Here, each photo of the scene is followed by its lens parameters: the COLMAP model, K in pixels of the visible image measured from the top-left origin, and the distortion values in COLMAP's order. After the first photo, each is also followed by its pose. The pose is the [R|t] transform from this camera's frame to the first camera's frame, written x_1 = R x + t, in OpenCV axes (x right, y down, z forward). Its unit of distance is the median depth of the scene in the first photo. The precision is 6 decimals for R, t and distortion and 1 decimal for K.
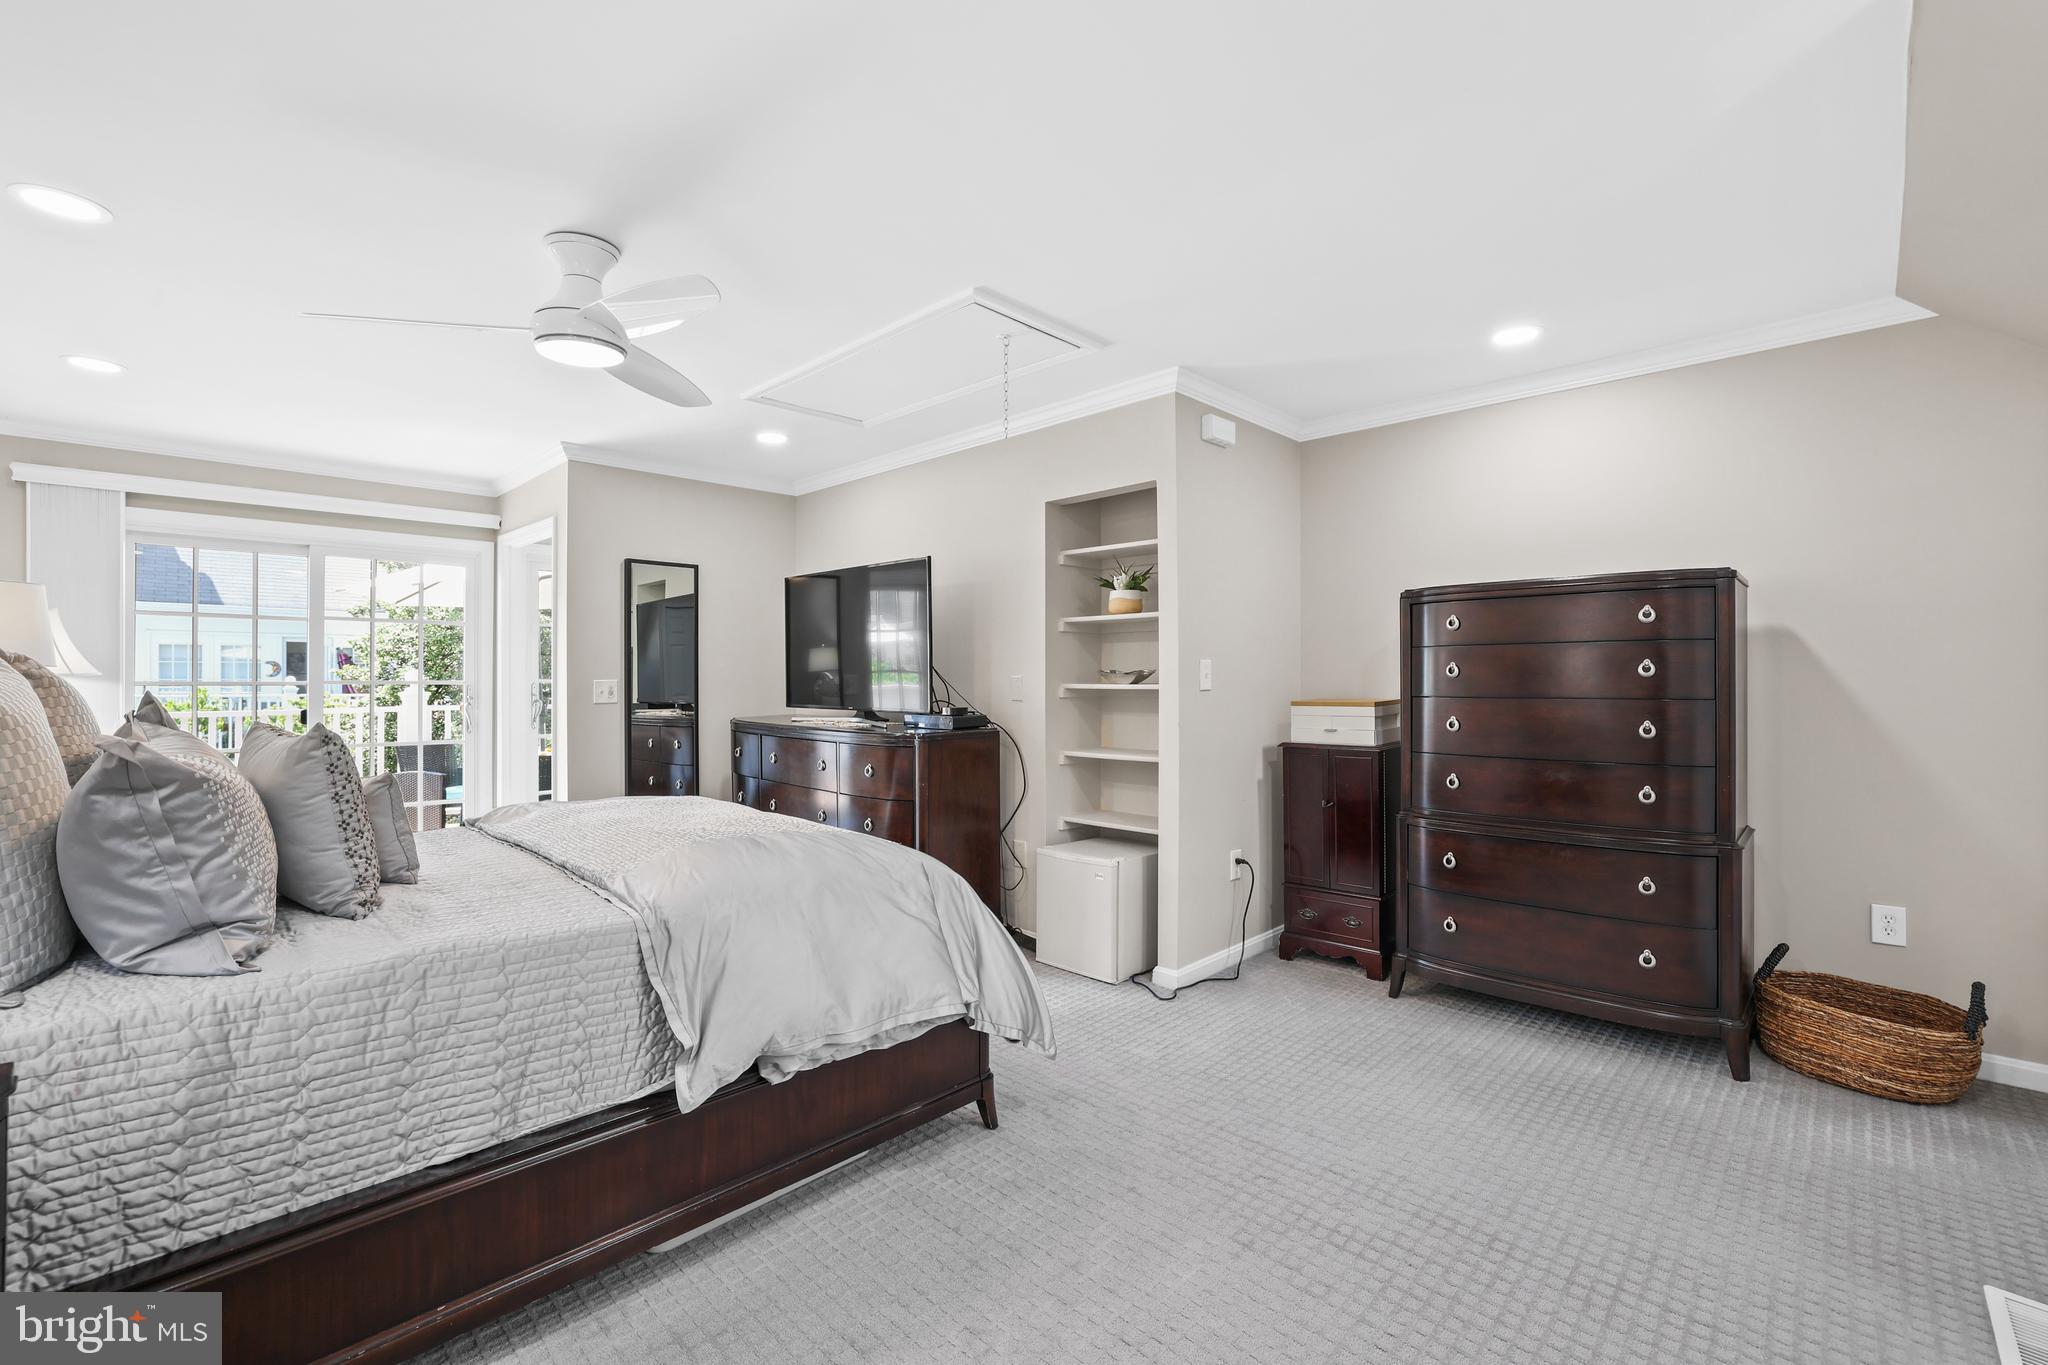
lens RADIAL K [[887.9, 0, 1009.1], [0, 887.9, 672.7], [0, 0, 1]] dist [-0.055150, 0.024328]
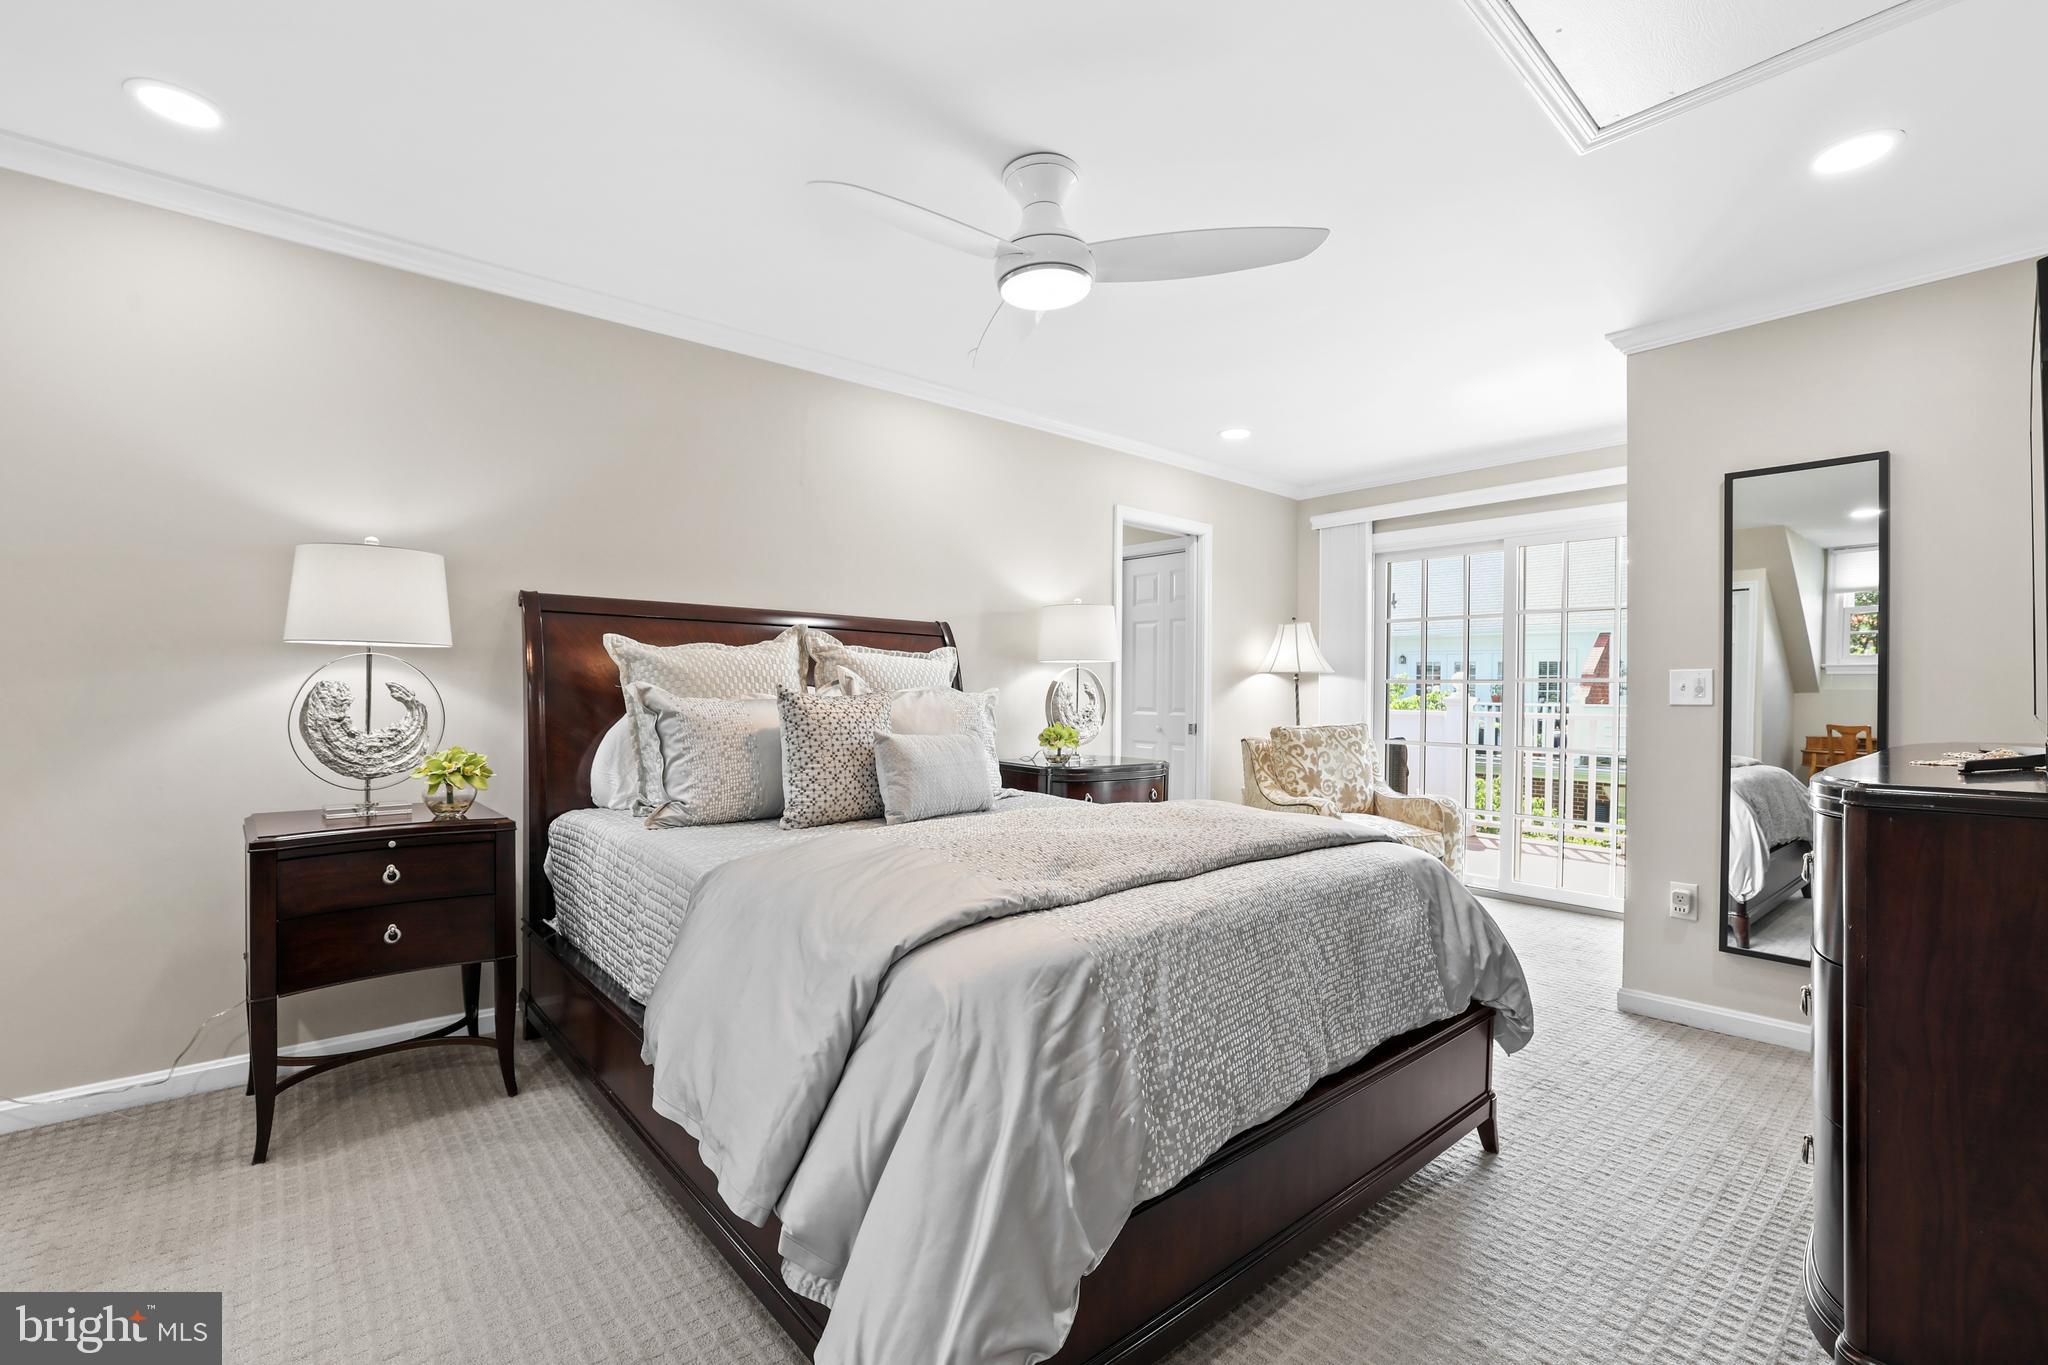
lens RADIAL K [[887.9, 0, 1009.1], [0, 887.9, 672.7], [0, 0, 1]] dist [-0.055150, 0.024328]
pose [[-0.079230, -0.019139, -0.996673, 0.241045], [-0.000745, 0.999817, -0.019140, 0.026161], [0.996856, -0.000774, -0.079230, 0.587445]]
